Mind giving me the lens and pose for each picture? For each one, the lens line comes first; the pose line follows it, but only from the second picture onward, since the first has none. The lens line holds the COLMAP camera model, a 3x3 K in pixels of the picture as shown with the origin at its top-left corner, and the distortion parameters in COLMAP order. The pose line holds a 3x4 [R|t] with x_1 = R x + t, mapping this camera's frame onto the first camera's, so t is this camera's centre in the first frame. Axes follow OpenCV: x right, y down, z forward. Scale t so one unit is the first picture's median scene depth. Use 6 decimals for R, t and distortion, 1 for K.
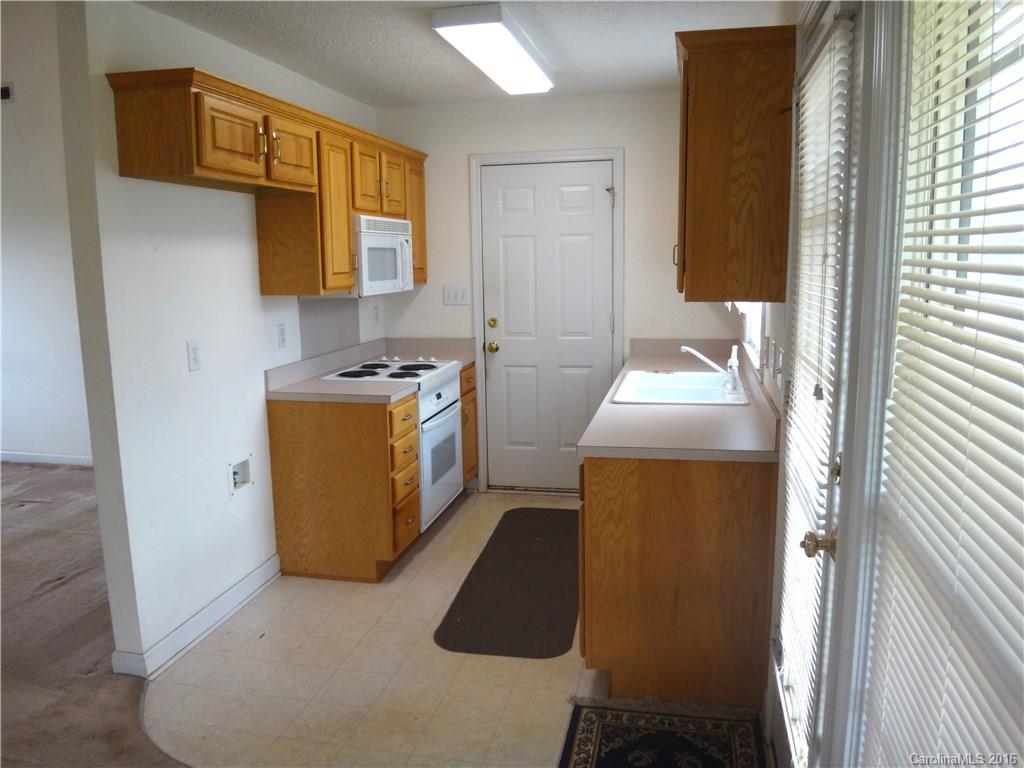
lens RADIAL K [[799.1, 0, 515.6], [0, 799.1, 389.1], [0, 0, 1]] dist [-0.036409, -0.021886]
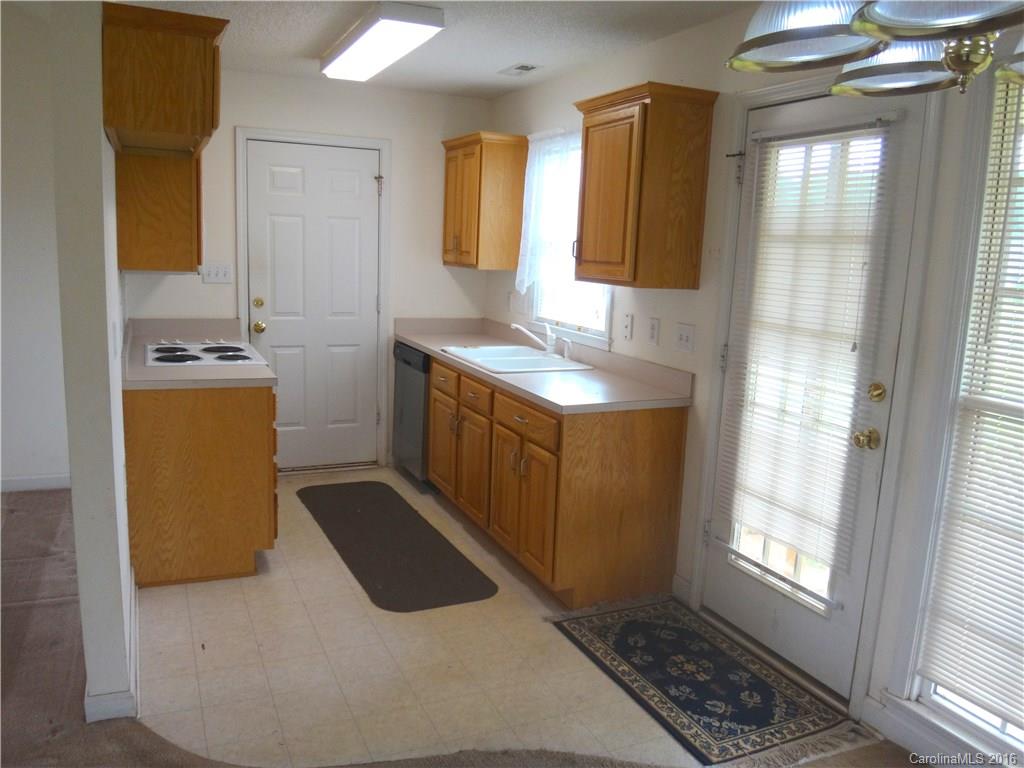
lens RADIAL K [[799.1, 0, 514.0], [0, 799.1, 386.4], [0, 0, 1]] dist [-0.036409, -0.021886]
pose [[0.799810, -0.056520, 0.597586, -0.486072], [0.043788, 0.998398, 0.035824, -0.003117], [-0.598654, -0.002485, 0.801004, 0.051134]]
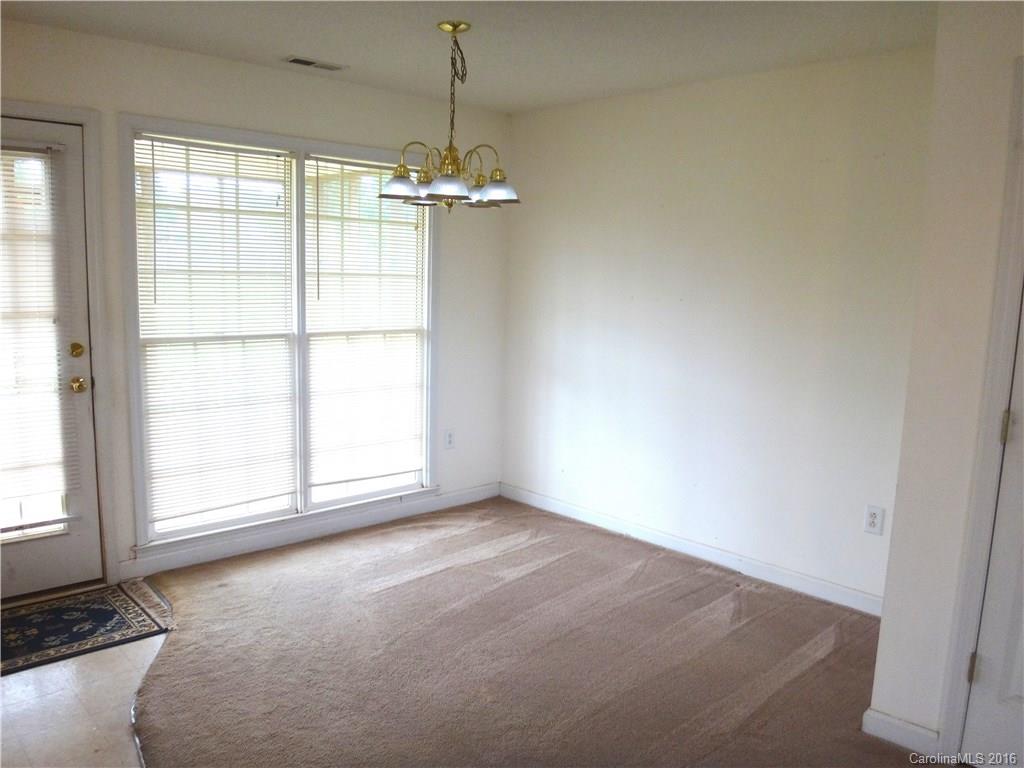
lens RADIAL K [[799.1, 0, 511.3], [0, 799.1, 382.4], [0, 0, 1]] dist [-0.036409, -0.021886]
pose [[-0.814349, -0.085818, 0.573996, -0.784459], [0.083521, 0.961384, 0.262231, -0.125577], [-0.574335, 0.261489, -0.775734, 0.859710]]
